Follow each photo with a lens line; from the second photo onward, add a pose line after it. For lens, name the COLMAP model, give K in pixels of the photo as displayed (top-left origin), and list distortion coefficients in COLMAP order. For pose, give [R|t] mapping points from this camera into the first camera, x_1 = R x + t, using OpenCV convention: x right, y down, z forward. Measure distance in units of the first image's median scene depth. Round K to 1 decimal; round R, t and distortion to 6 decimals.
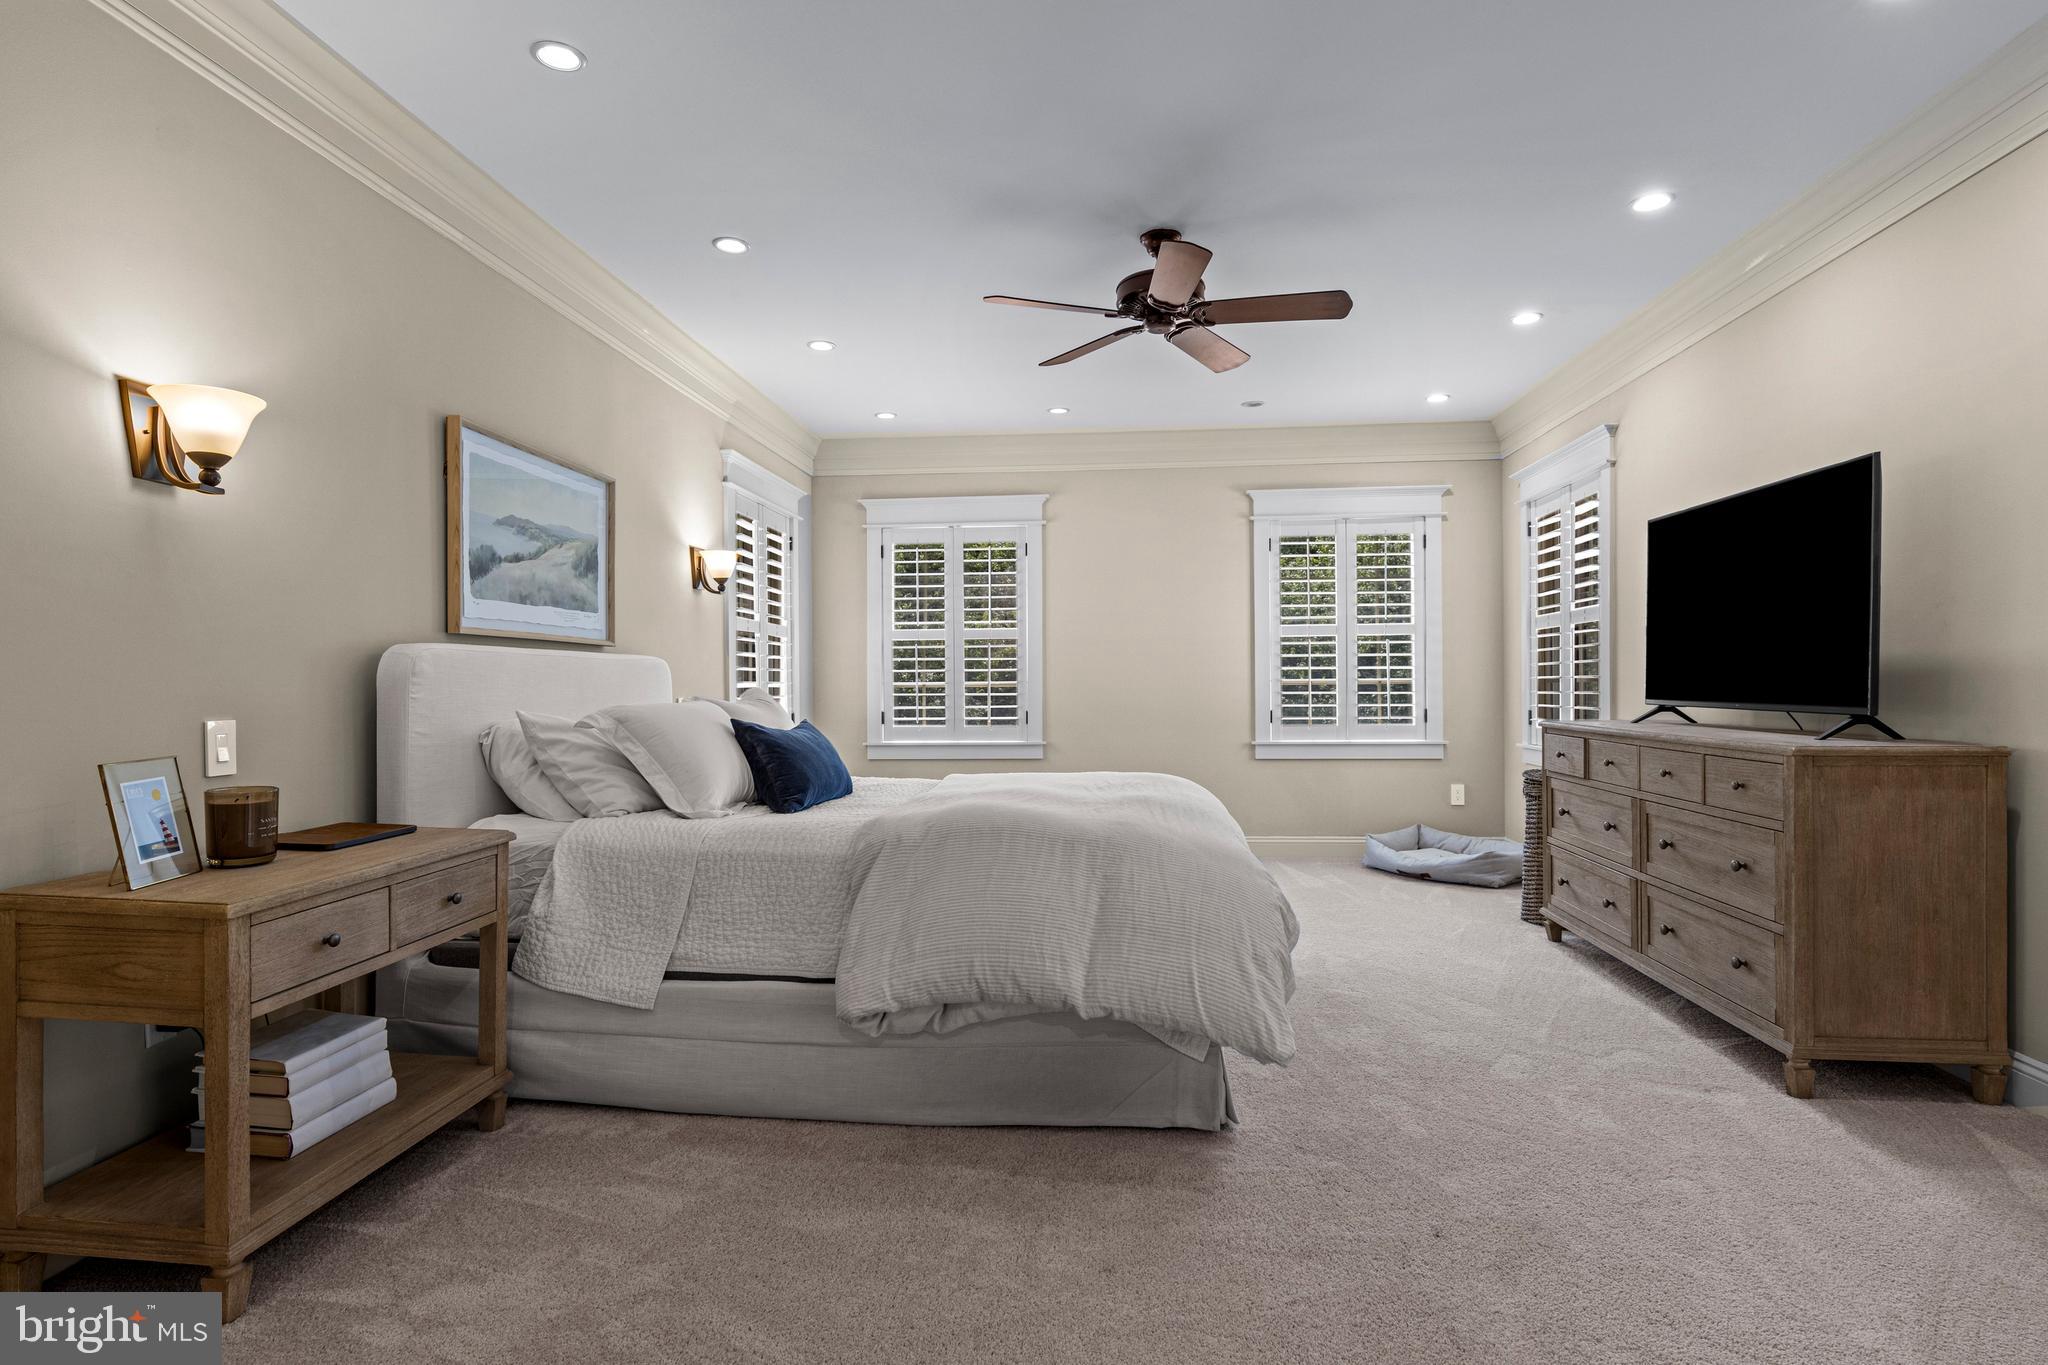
lens RADIAL K [[1050.9, 0, 1017.6], [0, 1050.9, 690.0], [0, 0, 1]] dist [0.017034, -0.005640]
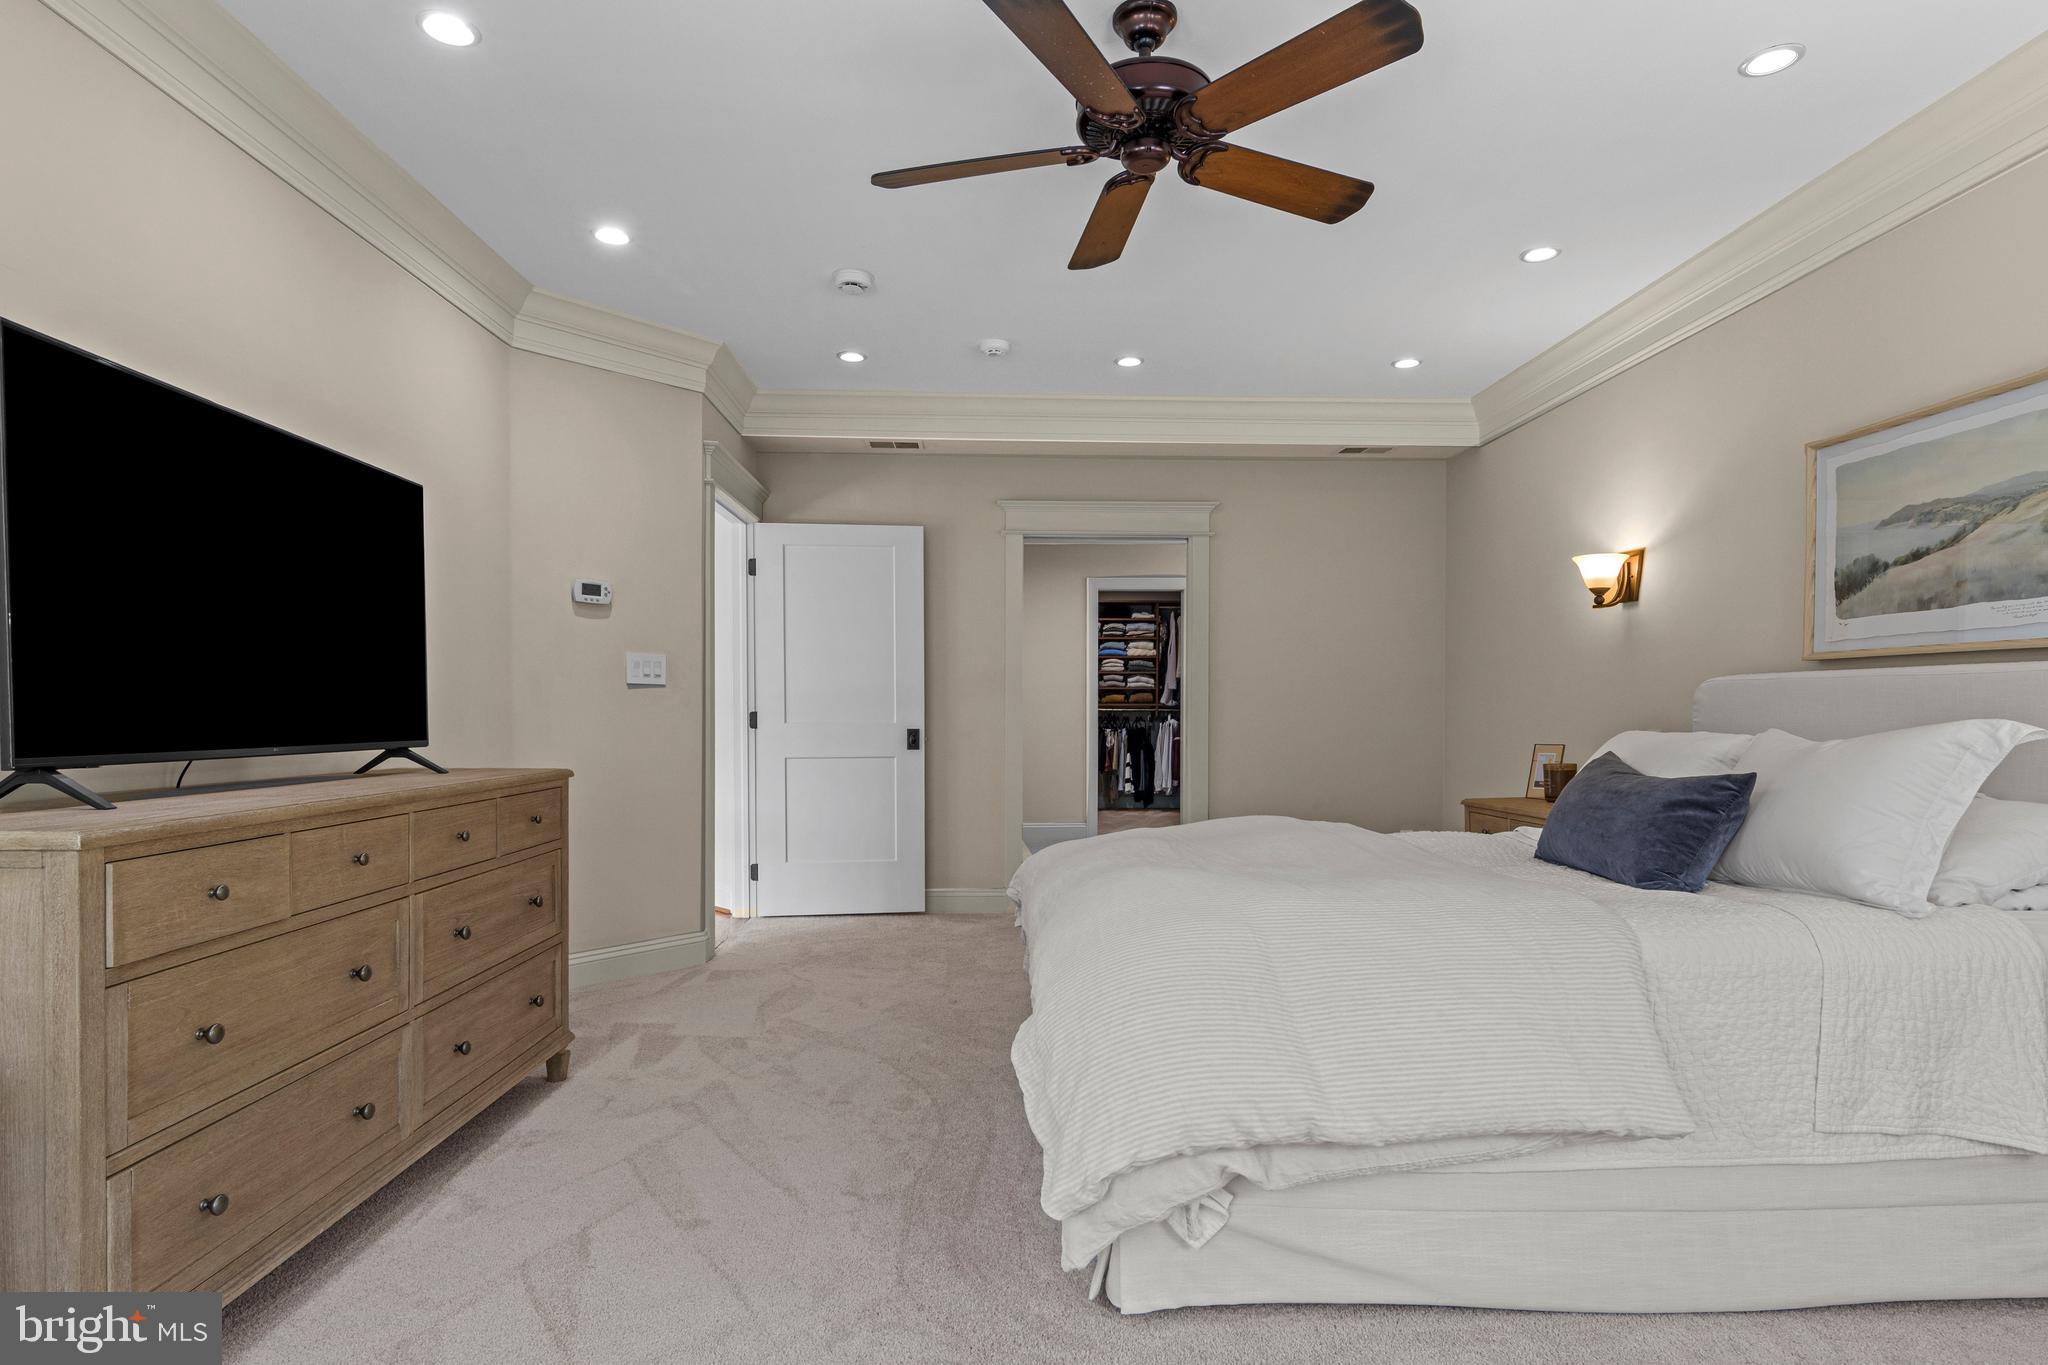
lens RADIAL K [[1050.9, 0, 1027.1], [0, 1050.9, 694.6], [0, 0, 1]] dist [0.017034, -0.005640]
pose [[-0.990849, 0.000940, -0.134975, 0.320849], [0.002402, 0.999940, -0.010672, -0.010791], [0.134957, -0.010898, -0.990792, 1.748162]]
